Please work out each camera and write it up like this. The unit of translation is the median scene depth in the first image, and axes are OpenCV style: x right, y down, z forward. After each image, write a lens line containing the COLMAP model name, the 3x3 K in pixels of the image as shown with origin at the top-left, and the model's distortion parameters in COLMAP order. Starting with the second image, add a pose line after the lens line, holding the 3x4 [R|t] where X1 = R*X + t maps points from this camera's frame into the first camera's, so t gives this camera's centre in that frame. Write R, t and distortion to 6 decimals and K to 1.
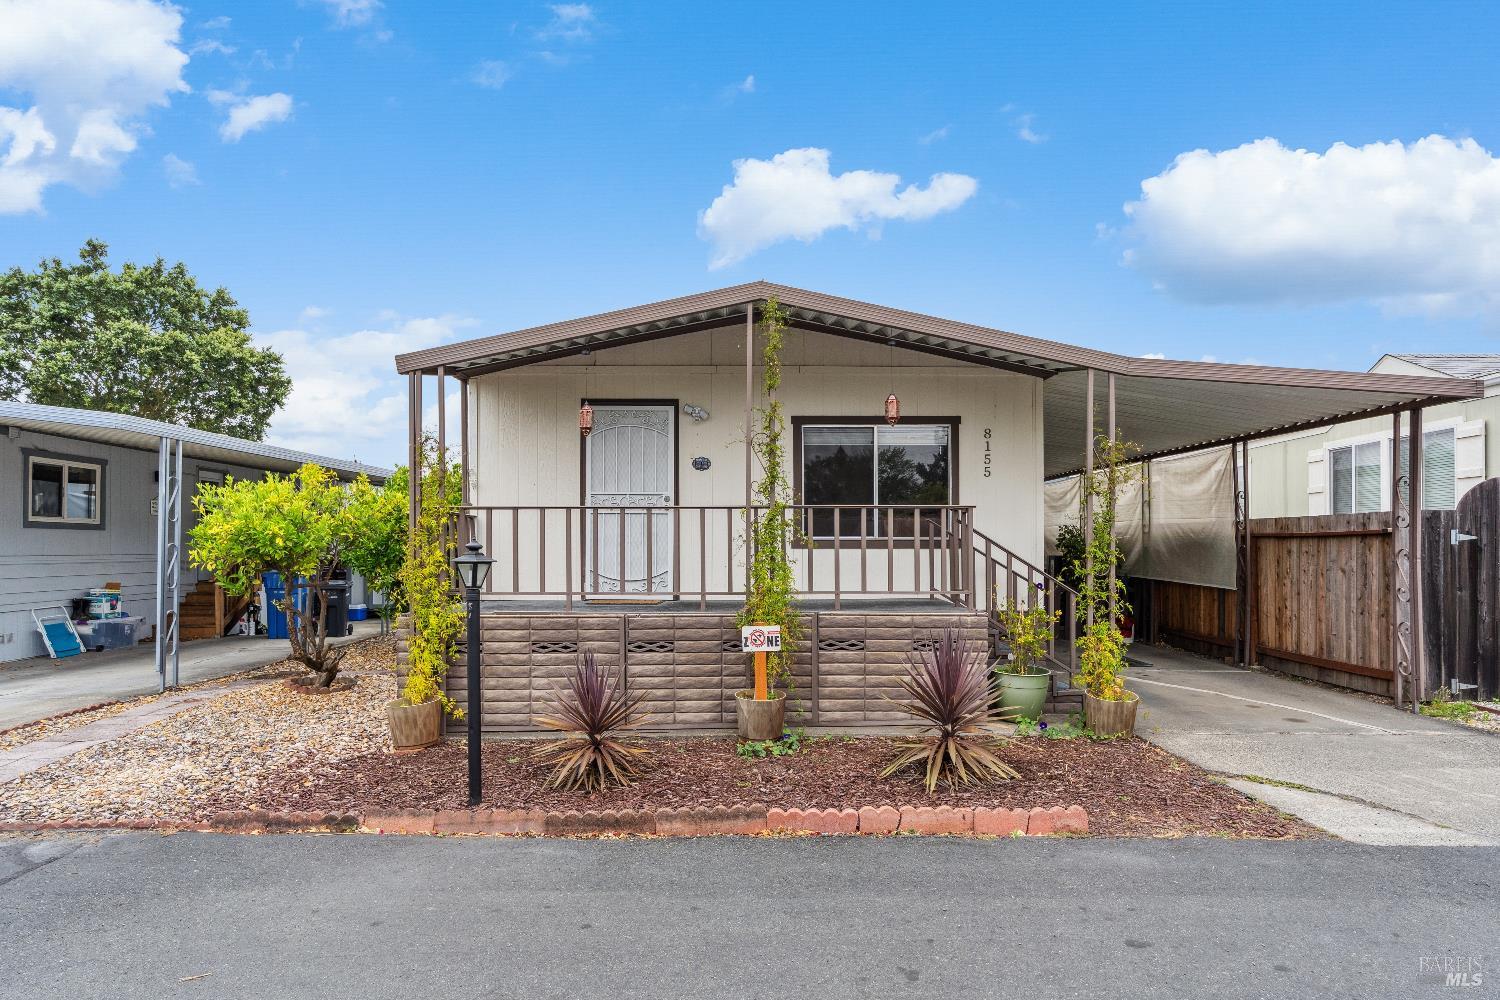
lens RADIAL K [[808.9, 0, 750.0], [0, 808.9, 500.0], [0, 0, 1]] dist [-0.000231, -0.000001]
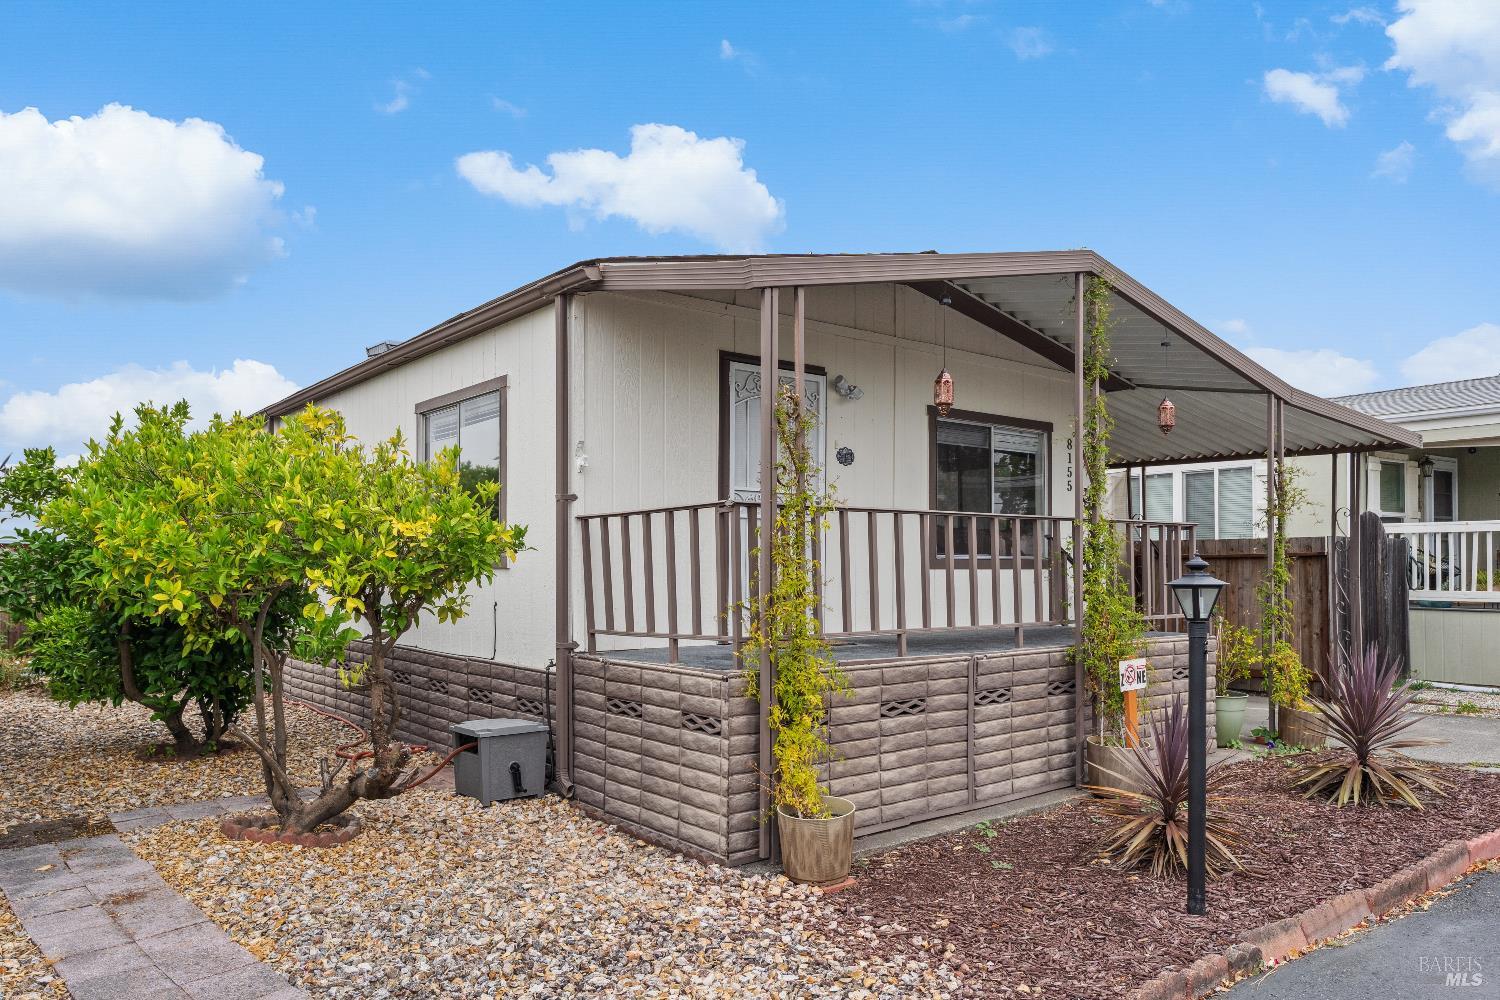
lens RADIAL K [[1040.8, 0, 750.0], [0, 1040.8, 500.0], [0, 0, 1]] dist [0.004628, 0.001218]
pose [[0.784613, 0.041188, 0.618616, -0.763366], [-0.035985, 0.999134, -0.020882, 0.019803], [-0.618940, -0.005877, 0.785416, 0.304265]]
